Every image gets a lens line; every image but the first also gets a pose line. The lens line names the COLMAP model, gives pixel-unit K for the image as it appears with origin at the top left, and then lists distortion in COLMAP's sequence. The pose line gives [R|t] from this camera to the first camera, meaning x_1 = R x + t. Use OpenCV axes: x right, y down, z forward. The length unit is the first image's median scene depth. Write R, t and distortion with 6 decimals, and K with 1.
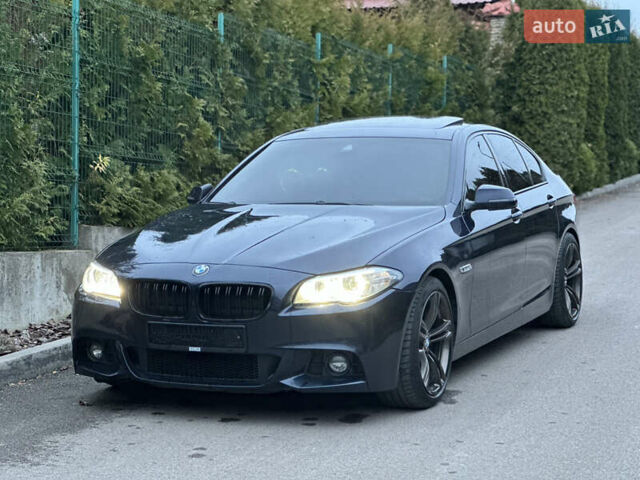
lens RADIAL K [[1411.6, 0, 320.3], [0, 1411.6, 234.8], [0, 0, 1]] dist [0.233855, 0.000000]
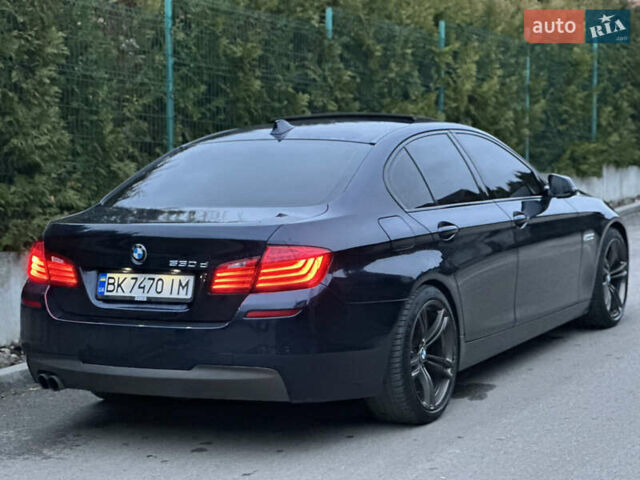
lens RADIAL K [[1411.6, 0, 318.2], [0, 1411.6, 238.2], [0, 0, 1]] dist [0.233855, 0.000000]
pose [[0.987689, -0.017138, -0.155487, 0.093667], [0.019442, 0.999722, 0.013307, -0.006705], [0.155216, -0.016166, 0.987748, -0.005927]]
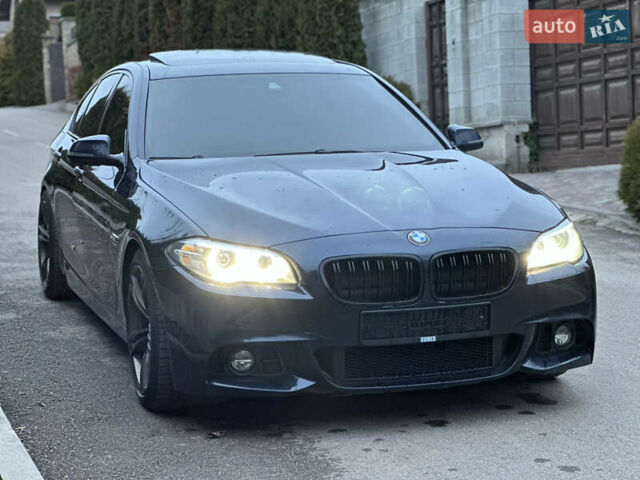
lens RADIAL K [[1411.6, 0, 317.0], [0, 1411.6, 237.7], [0, 0, 1]] dist [0.233855, 0.000000]
pose [[0.762397, -0.079774, 0.642174, -0.395594], [0.057395, 0.996797, 0.055687, -0.013820], [-0.644560, -0.005598, 0.764533, 0.276839]]
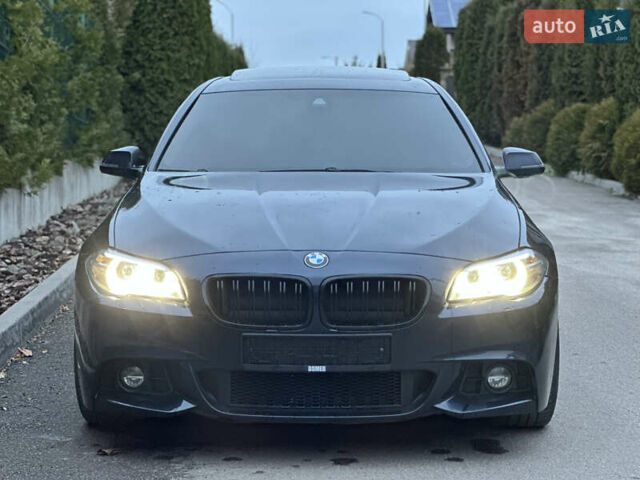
lens RADIAL K [[1411.6, 0, 329.1], [0, 1411.6, 237.3], [0, 0, 1]] dist [0.233855, 0.000000]
pose [[0.921164, -0.023177, 0.388485, -0.227268], [0.016566, 0.999655, 0.020358, -0.000848], [-0.388823, -0.012317, 0.921230, 0.206116]]
